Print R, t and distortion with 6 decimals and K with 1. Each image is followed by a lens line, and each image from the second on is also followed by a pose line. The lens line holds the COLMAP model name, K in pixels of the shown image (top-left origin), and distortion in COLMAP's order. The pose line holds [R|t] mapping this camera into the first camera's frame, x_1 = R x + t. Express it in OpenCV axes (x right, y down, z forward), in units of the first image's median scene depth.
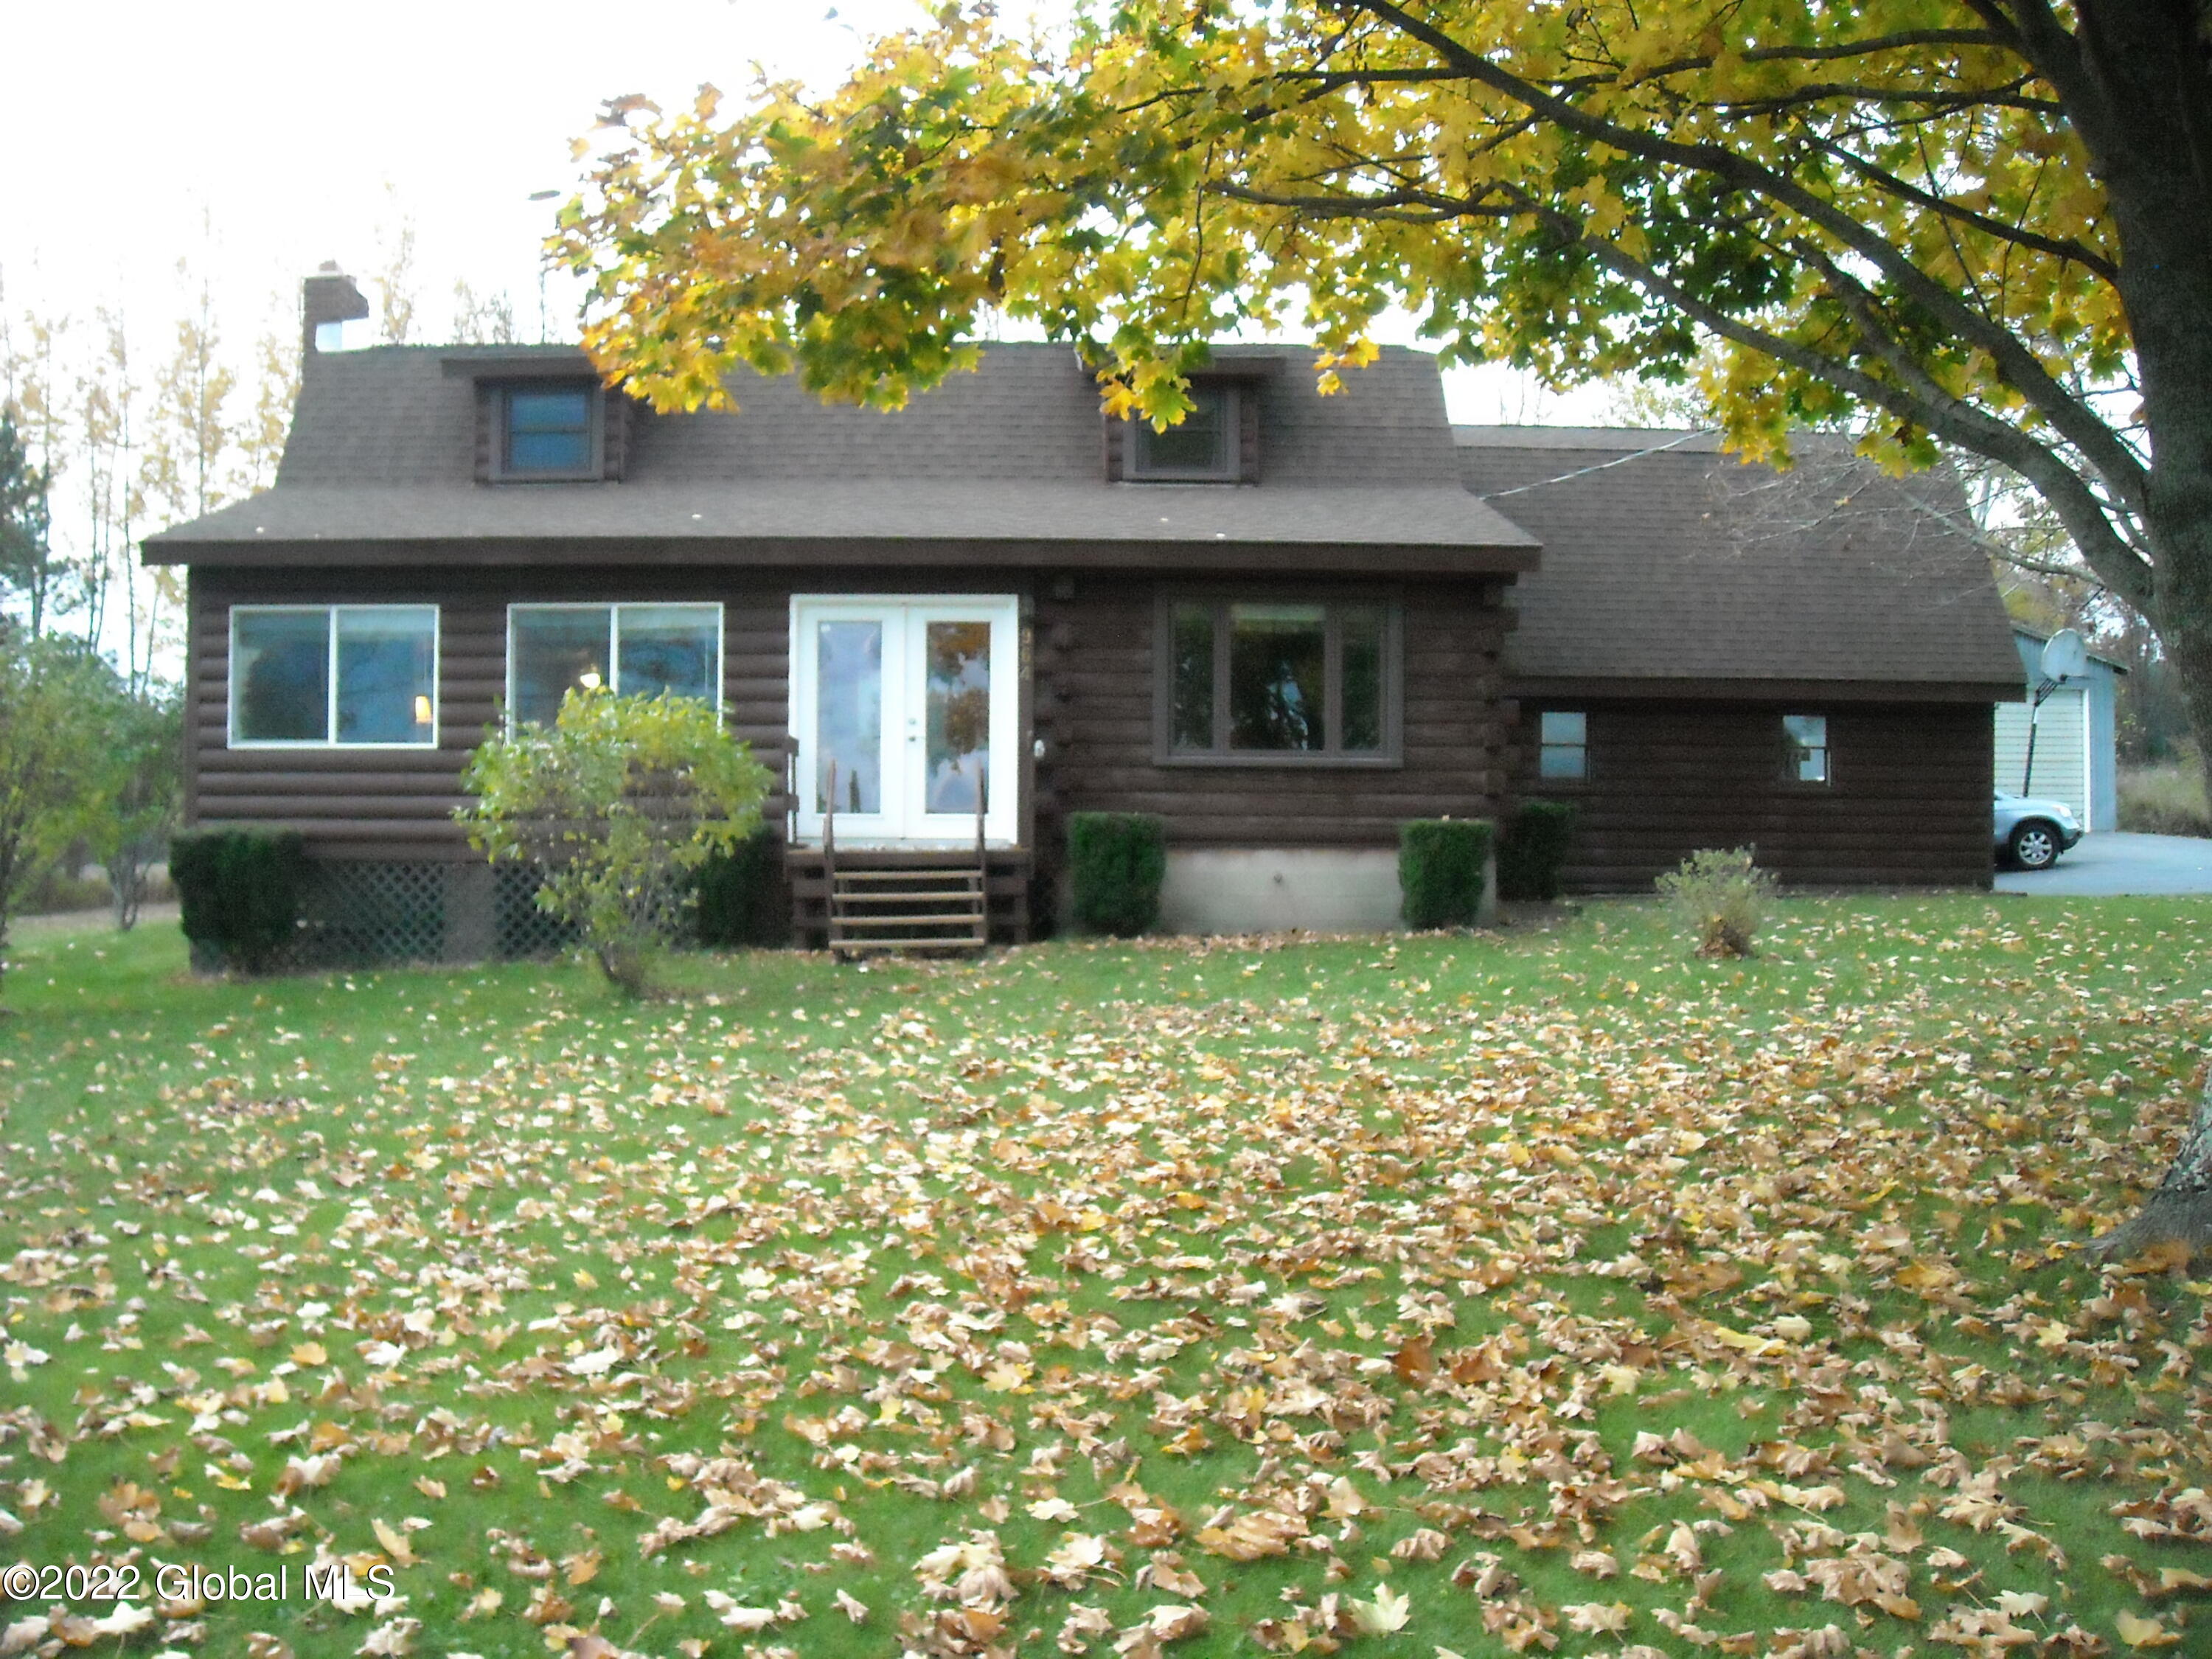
lens RADIAL K [[2267.3, 0, 1103.7], [0, 2267.3, 847.1], [0, 0, 1]] dist [-0.123761, 0.000000]
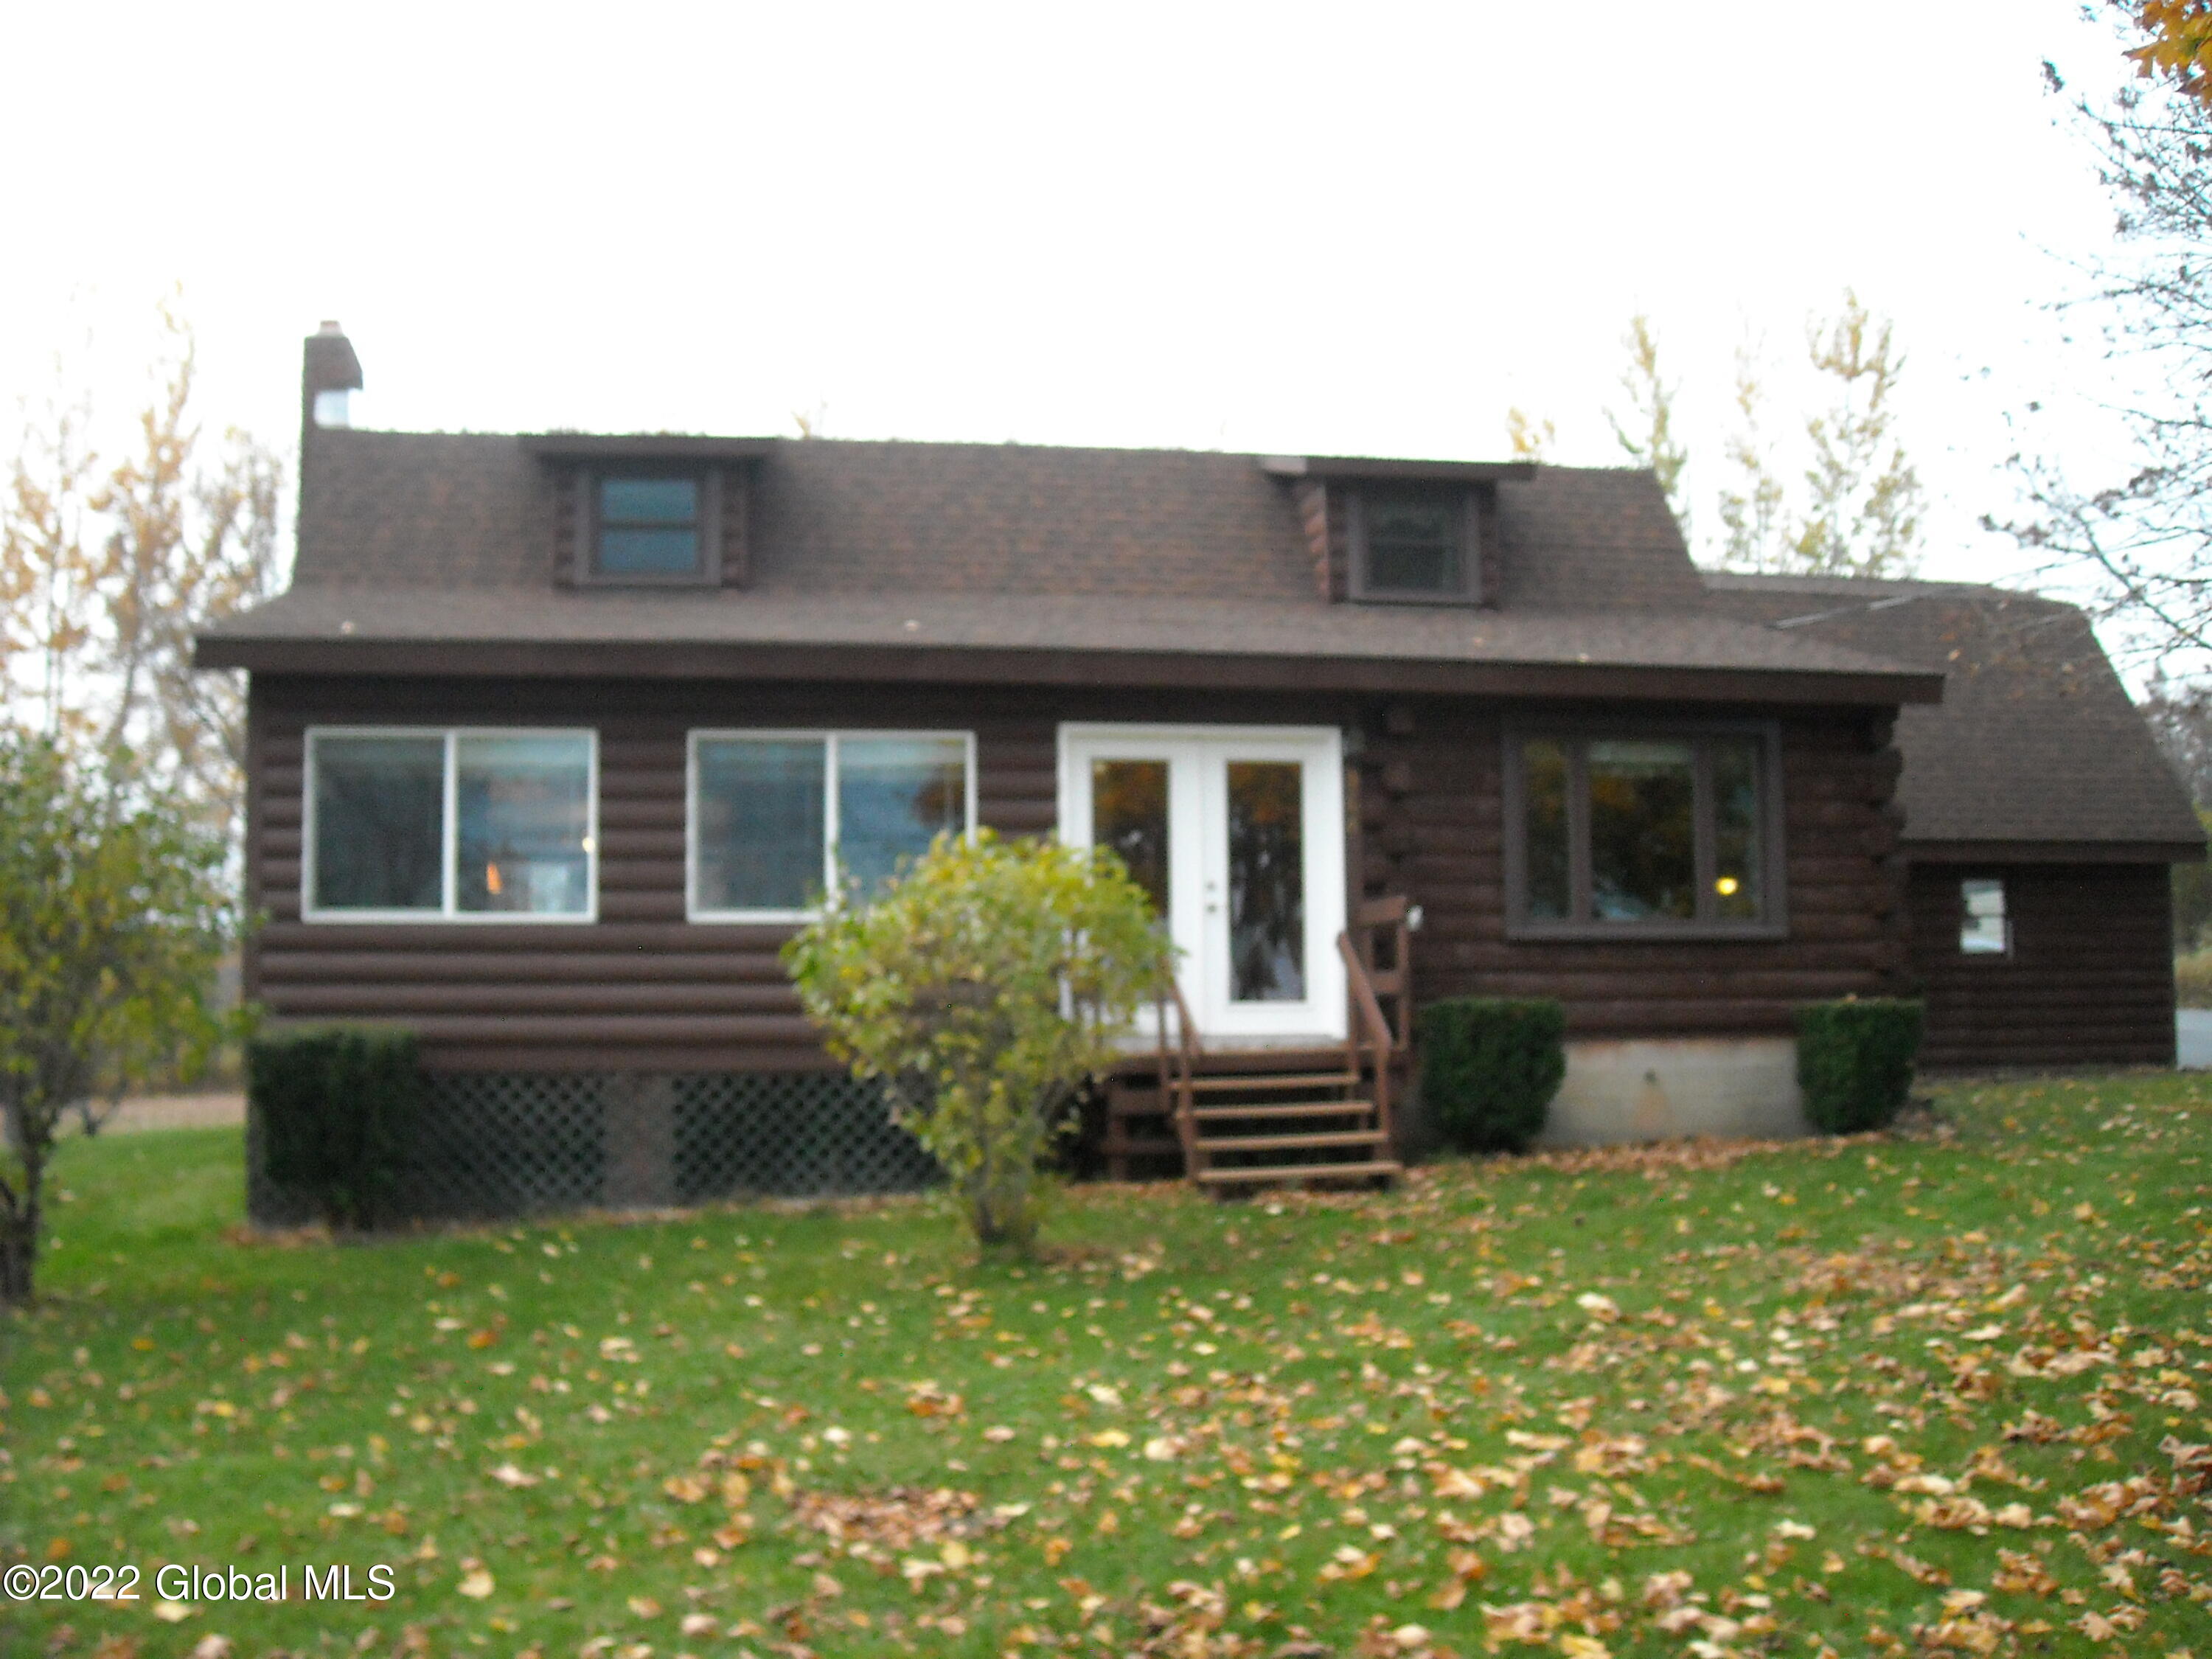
lens RADIAL K [[2267.3, 0, 1113.4], [0, 2267.3, 812.9], [0, 0, 1]] dist [-0.123761, 0.000000]
pose [[0.987612, 0.002193, 0.156902, -0.242367], [0.013002, 0.995321, -0.095749, -0.005522], [-0.156378, 0.096603, 0.982962, 0.225756]]
